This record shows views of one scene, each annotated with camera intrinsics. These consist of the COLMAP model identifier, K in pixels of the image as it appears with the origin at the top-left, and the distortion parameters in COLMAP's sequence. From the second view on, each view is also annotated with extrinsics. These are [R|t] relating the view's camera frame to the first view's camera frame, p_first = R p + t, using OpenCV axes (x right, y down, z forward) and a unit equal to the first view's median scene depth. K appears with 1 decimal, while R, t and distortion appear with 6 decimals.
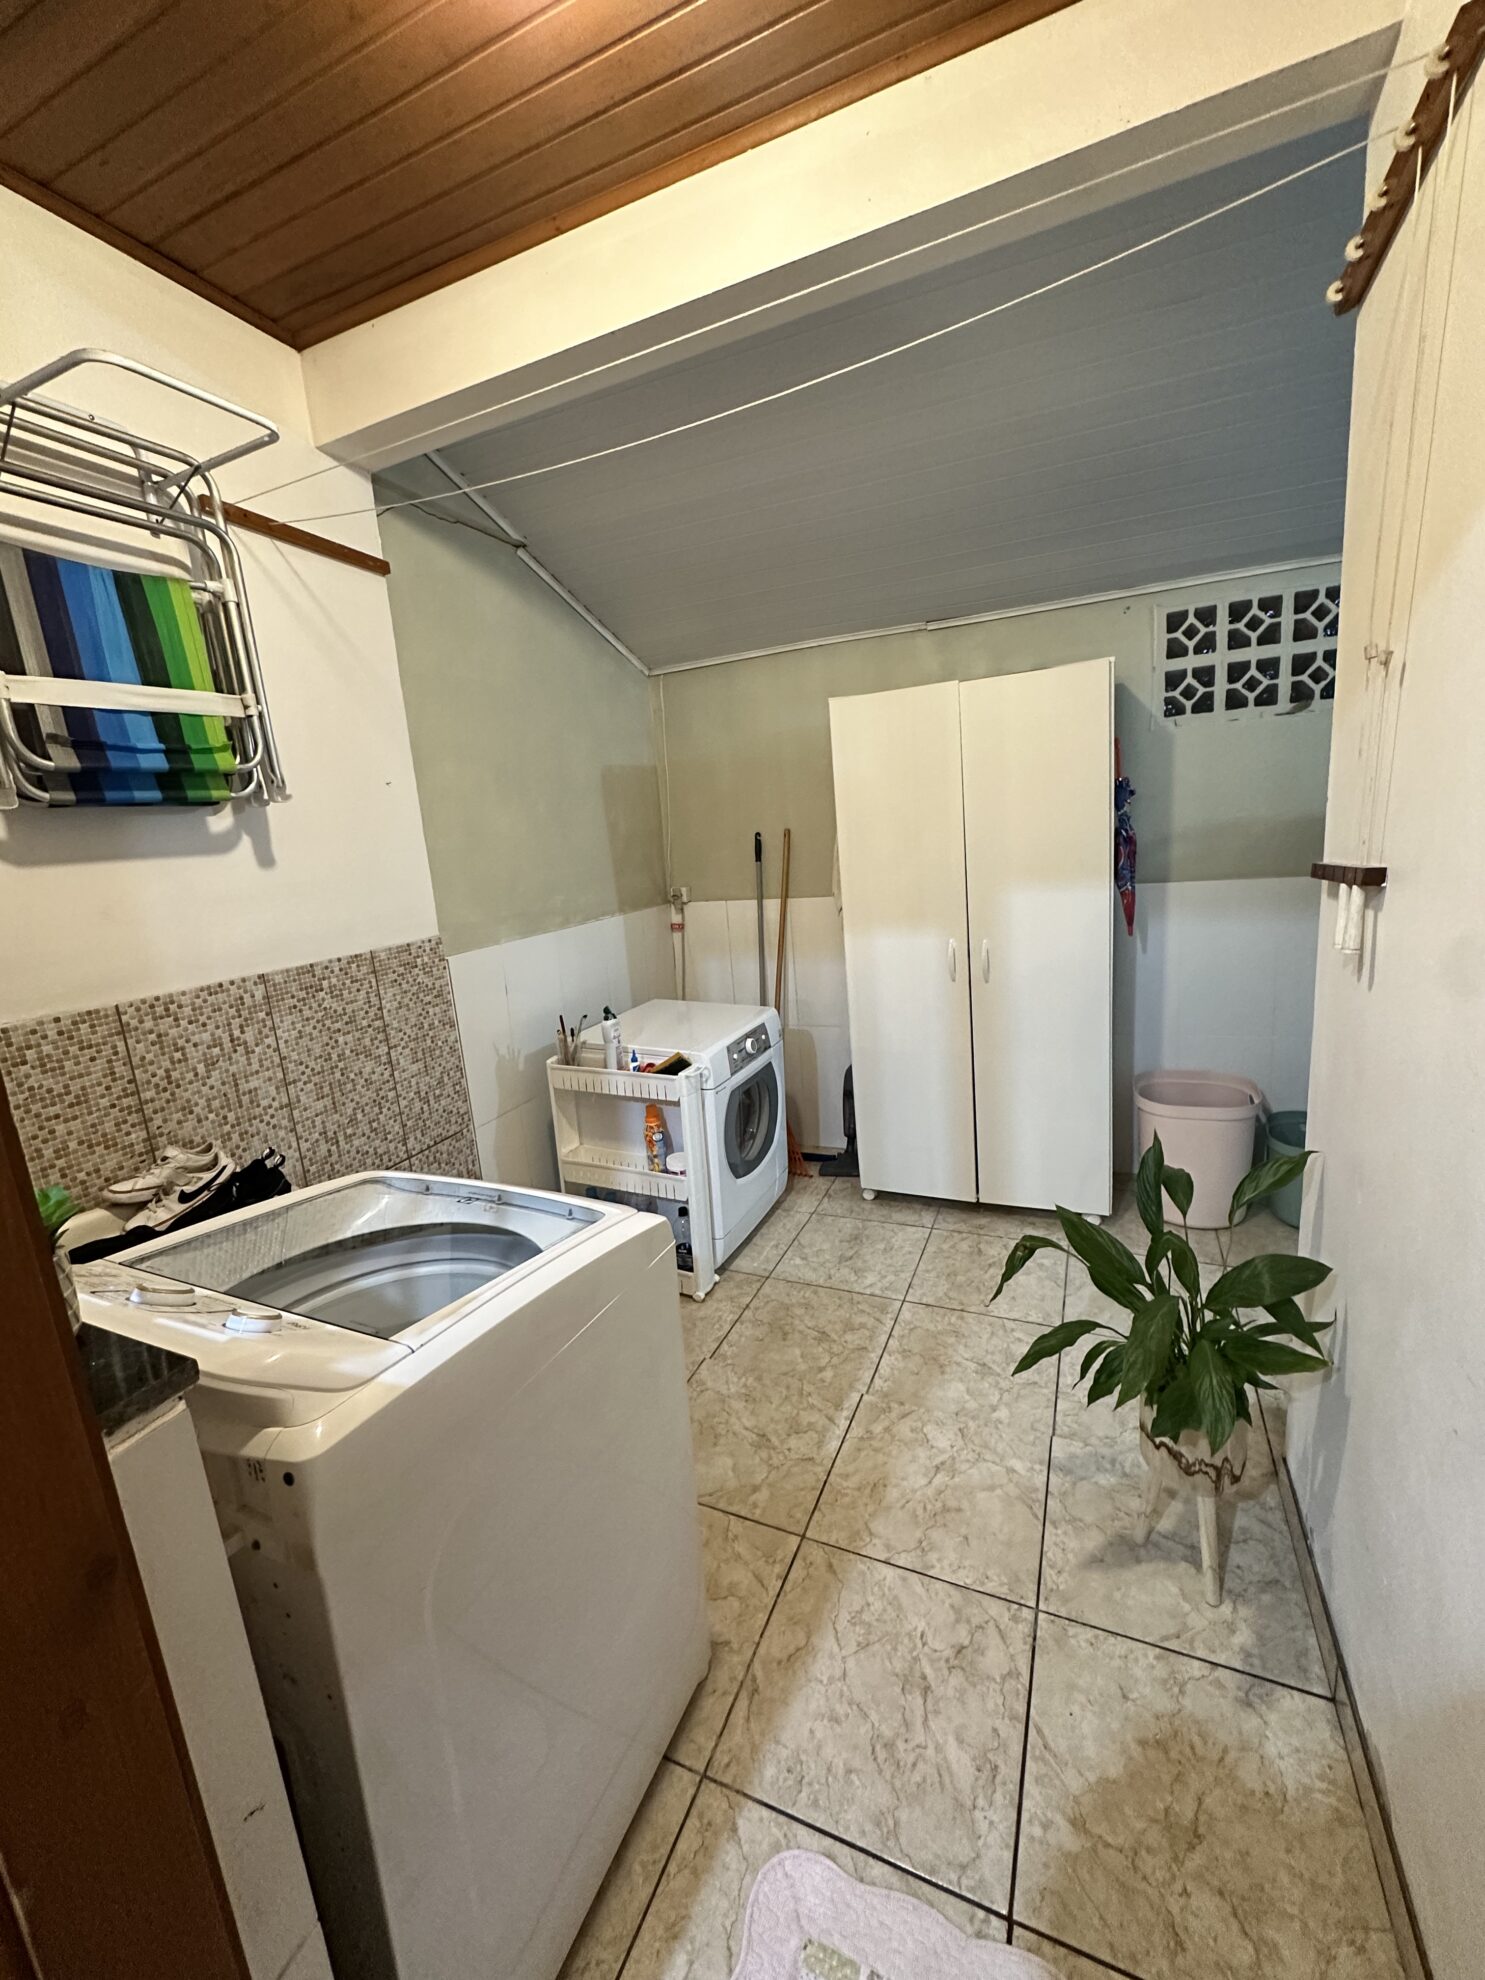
lens RADIAL K [[786.4, 0, 746.1], [0, 786.4, 990.3], [0, 0, 1]] dist [-0.005871, 0.001794]
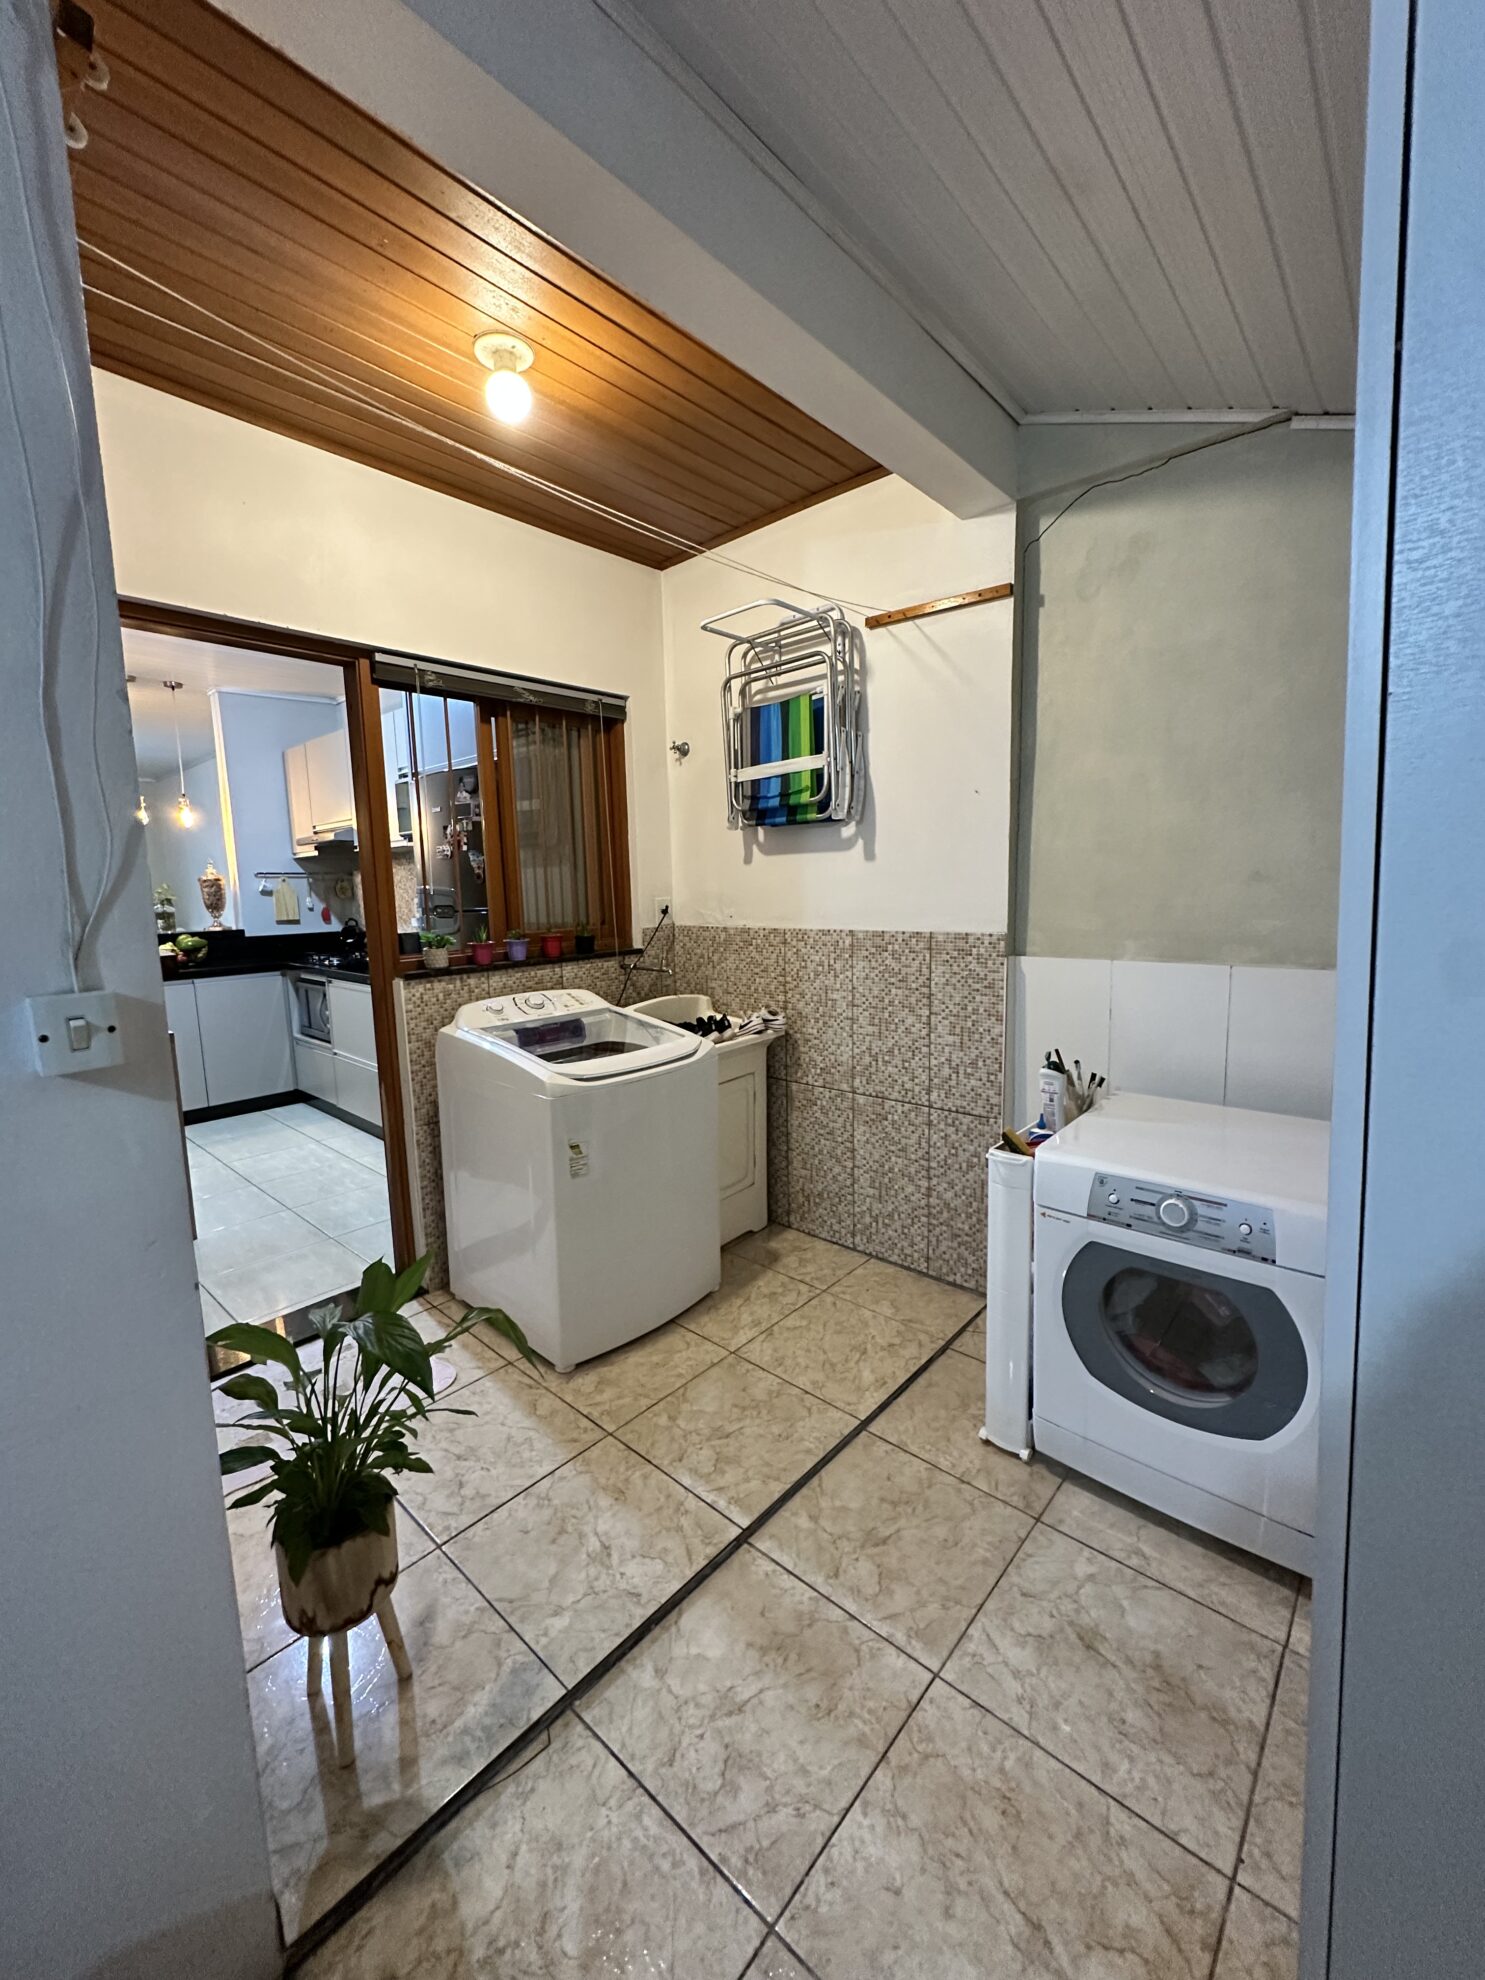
lens RADIAL K [[786.4, 0, 741.6], [0, 786.4, 989.2], [0, 0, 1]] dist [-0.005871, 0.001794]
pose [[-0.296809, 0.217217, -0.929904, 0.887669], [-0.144975, 0.952249, 0.268710, -0.288976], [0.943868, 0.214568, -0.251145, 1.198540]]
